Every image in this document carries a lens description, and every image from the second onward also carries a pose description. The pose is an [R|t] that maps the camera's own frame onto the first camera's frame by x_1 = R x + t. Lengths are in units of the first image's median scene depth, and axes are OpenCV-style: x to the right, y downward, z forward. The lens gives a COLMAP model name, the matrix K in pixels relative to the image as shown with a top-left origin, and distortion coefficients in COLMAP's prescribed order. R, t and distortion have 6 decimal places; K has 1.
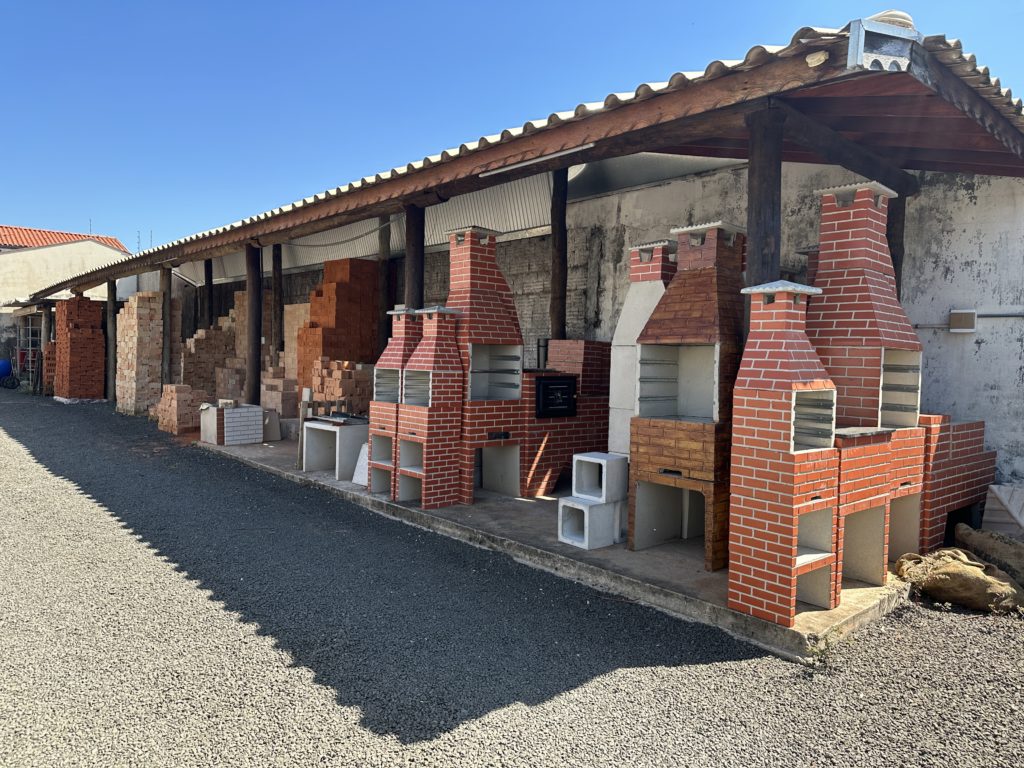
lens RADIAL K [[707.4, 0, 492.4], [0, 707.4, 387.7], [0, 0, 1]] dist [0.059433, -0.080571]
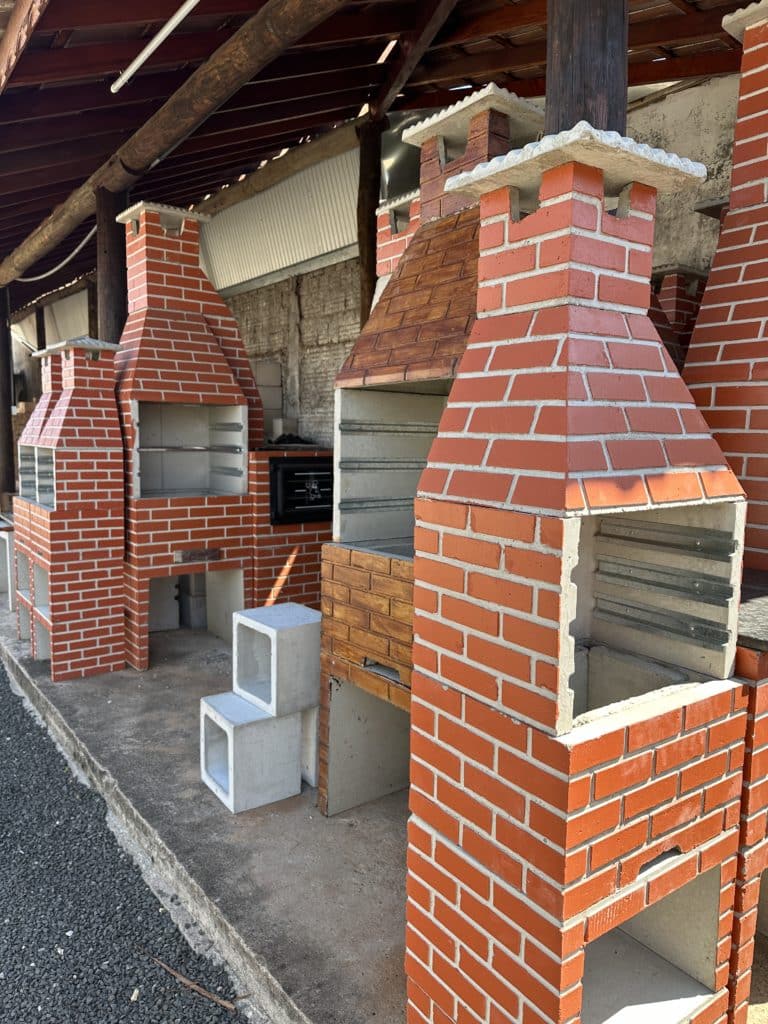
lens RADIAL K [[707.4, 0, 384.0], [0, 707.4, 512.0], [0, 0, 1]] dist [0.059433, -0.080571]
pose [[0.997811, 0.002645, -0.066081, 0.267102], [0.001540, 0.998000, 0.063197, -0.009439], [0.066116, -0.063161, 0.995811, 0.524908]]
